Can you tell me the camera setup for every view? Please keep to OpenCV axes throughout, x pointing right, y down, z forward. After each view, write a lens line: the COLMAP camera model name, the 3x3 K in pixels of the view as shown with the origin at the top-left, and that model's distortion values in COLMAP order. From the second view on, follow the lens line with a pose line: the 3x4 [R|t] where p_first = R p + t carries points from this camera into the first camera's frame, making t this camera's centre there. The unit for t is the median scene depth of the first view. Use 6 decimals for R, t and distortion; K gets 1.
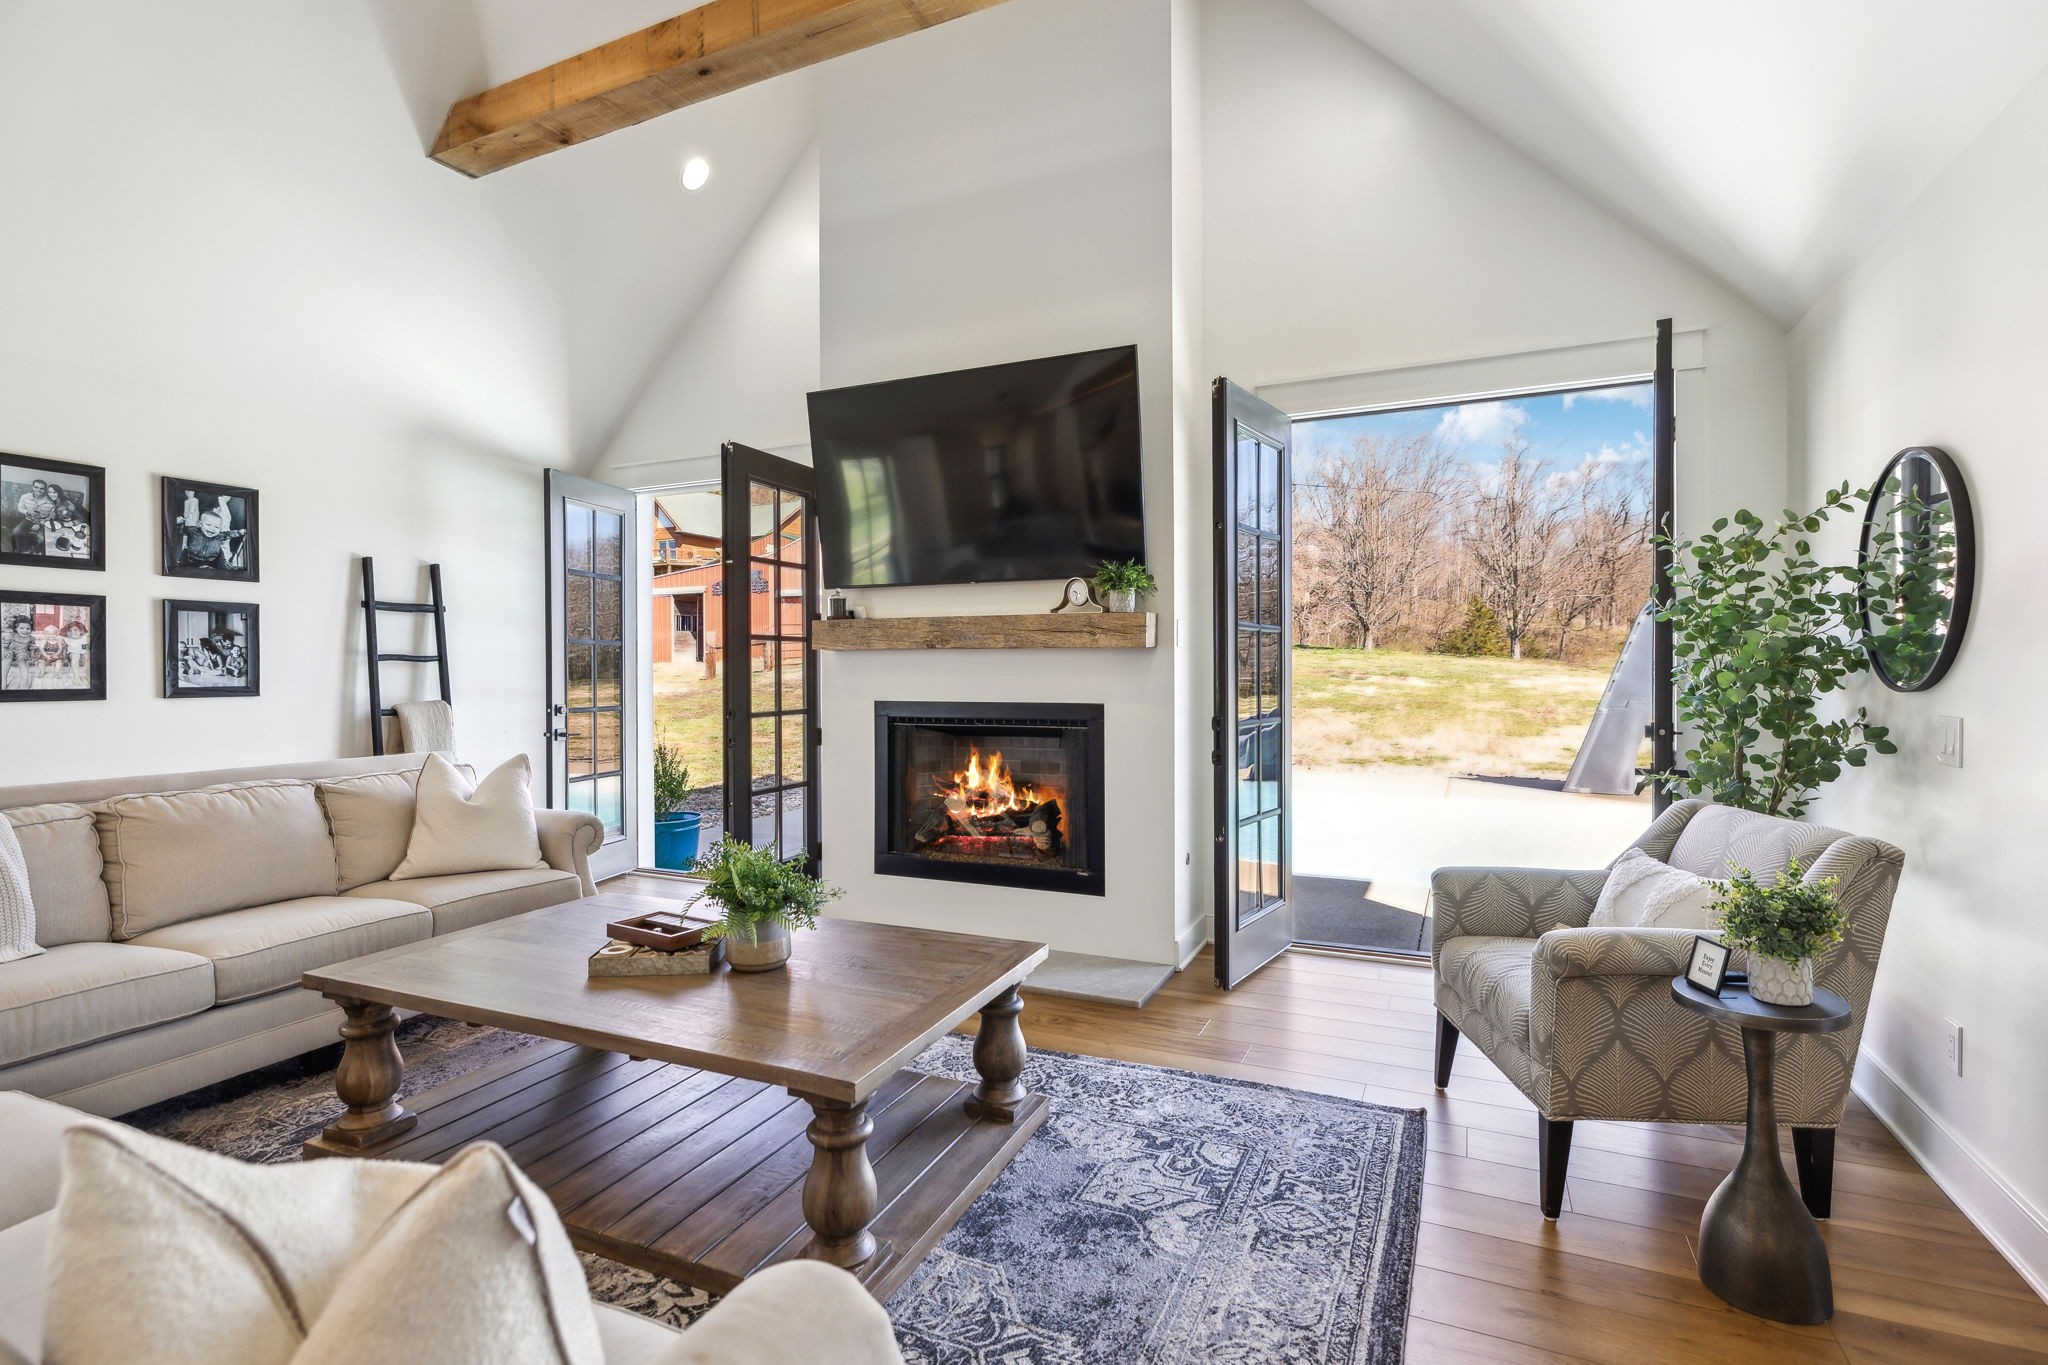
lens RADIAL K [[967.8, 0, 1020.4], [0, 967.8, 675.4], [0, 0, 1]] dist [-0.002163, -0.000159]
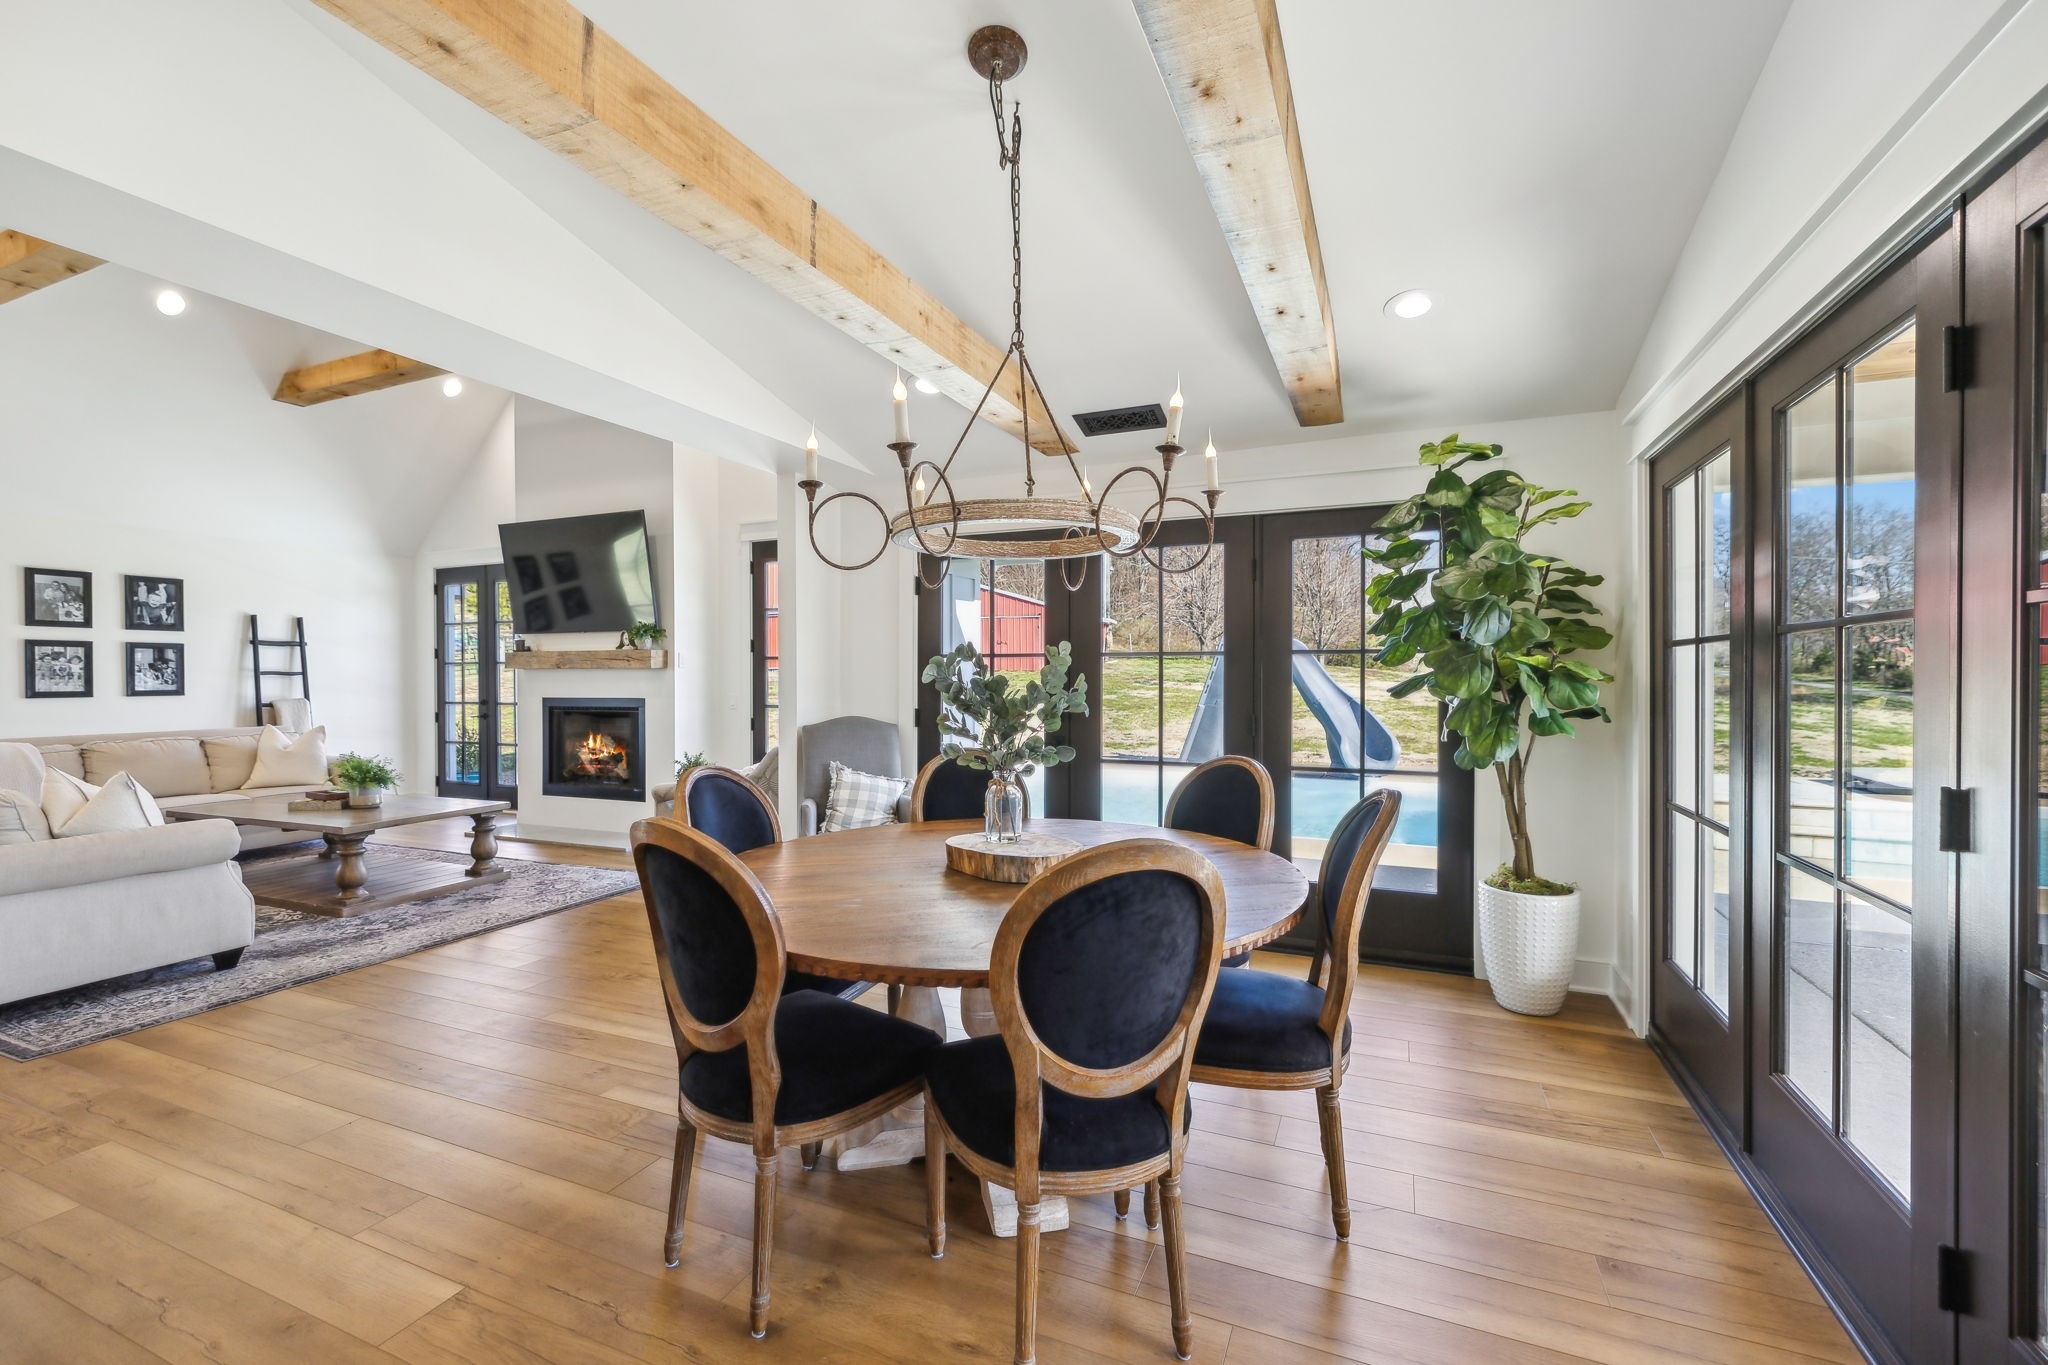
lens RADIAL K [[871.6, 0, 1028.8], [0, 871.6, 688.0], [0, 0, 1]] dist [-0.010648, -0.000389]
pose [[0.999206, -0.001747, 0.039791, 0.732082], [0.001470, 0.999974, 0.007003, -0.001012], [-0.039803, -0.006939, 0.999183, -0.675836]]
